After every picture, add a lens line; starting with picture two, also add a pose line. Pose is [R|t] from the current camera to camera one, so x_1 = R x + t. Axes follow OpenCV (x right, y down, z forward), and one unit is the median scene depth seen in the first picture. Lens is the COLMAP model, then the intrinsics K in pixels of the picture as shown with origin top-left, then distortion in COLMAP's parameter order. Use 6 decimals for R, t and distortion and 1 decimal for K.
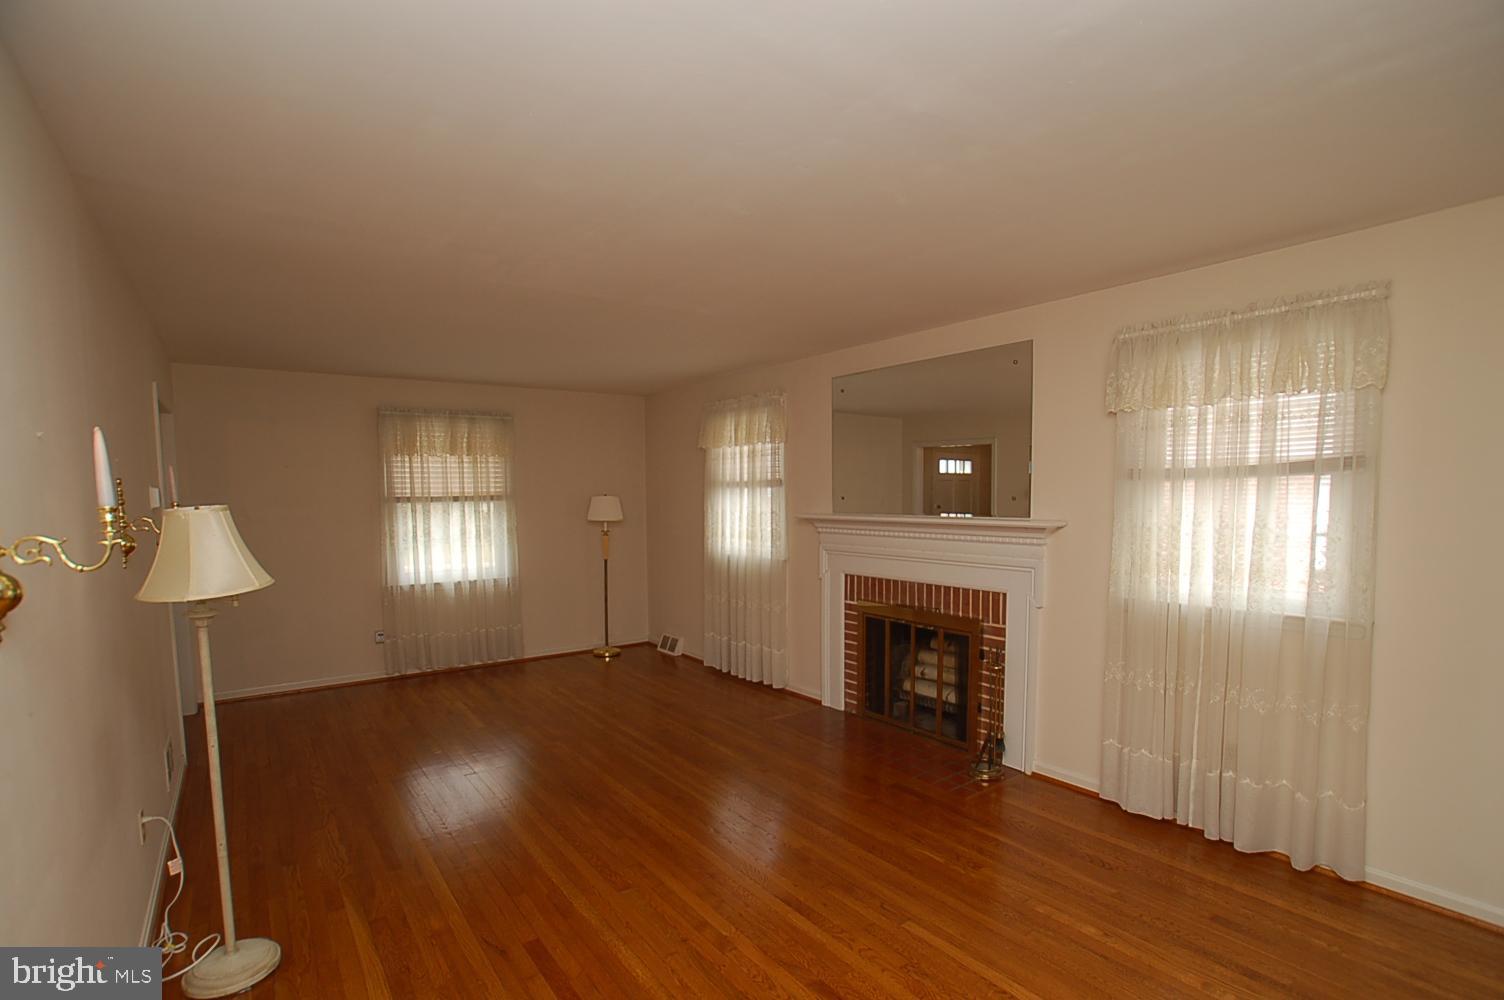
lens RADIAL K [[721.1, 0, 752.0], [0, 721.1, 500.0], [0, 0, 1]] dist [-0.056926, -0.000010]
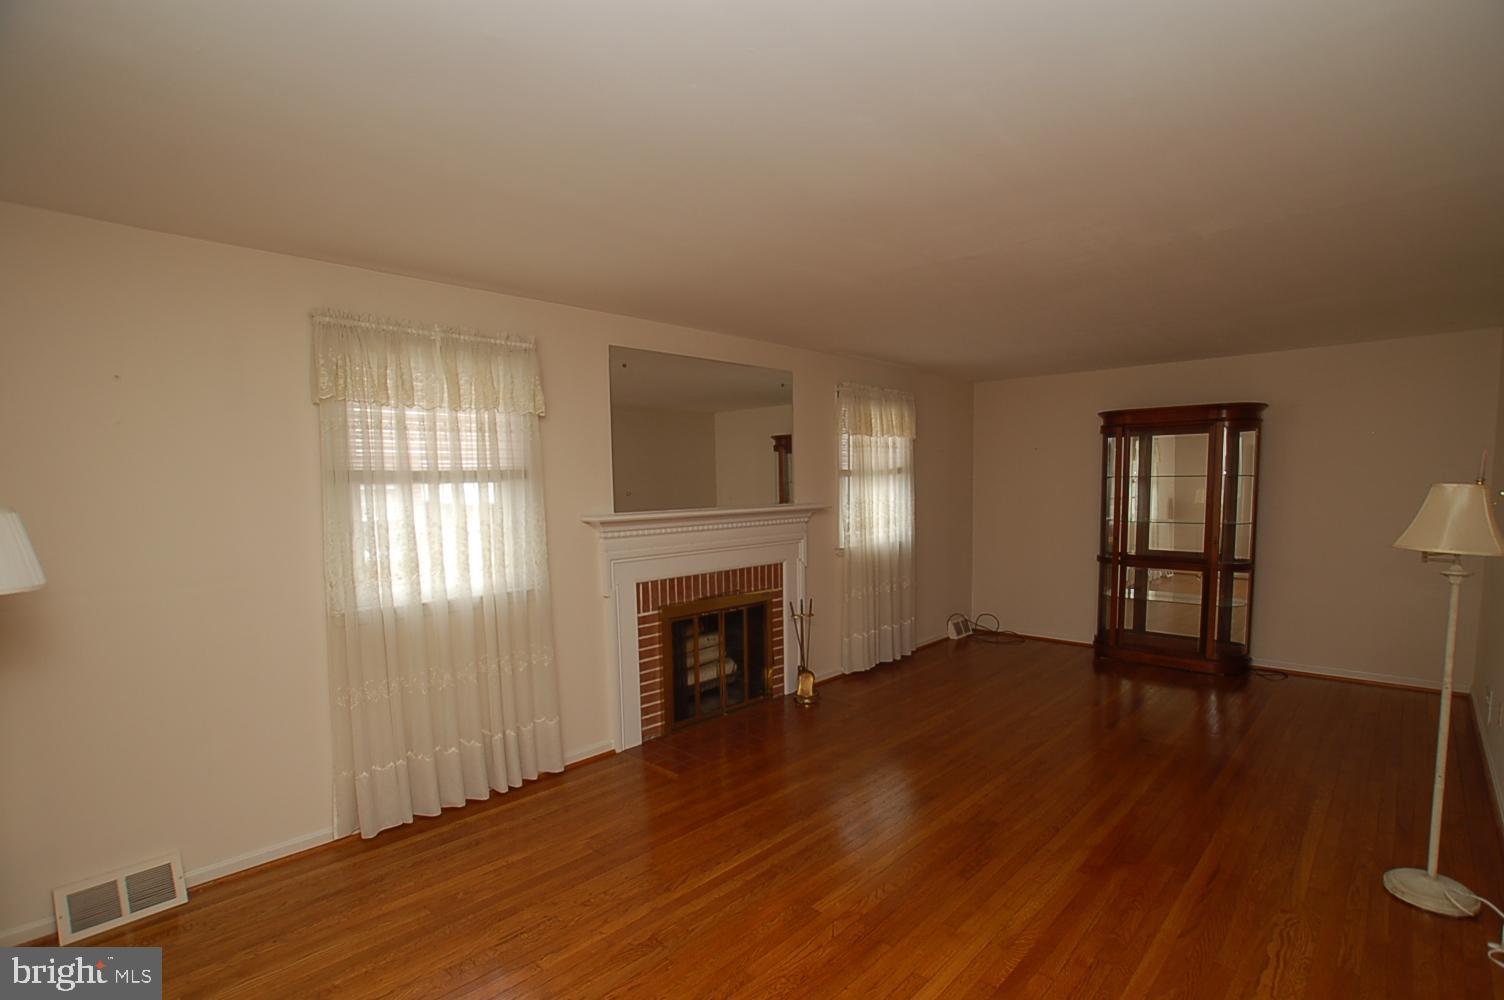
lens RADIAL K [[729.5, 0, 761.4], [0, 729.5, 506.2], [0, 0, 1]] dist [-0.080910, 0.038358]
pose [[-0.181481, -0.019246, 0.983206, -0.747516], [0.033442, 0.999109, 0.025730, -0.005412], [-0.982826, 0.037550, -0.180676, 1.017439]]
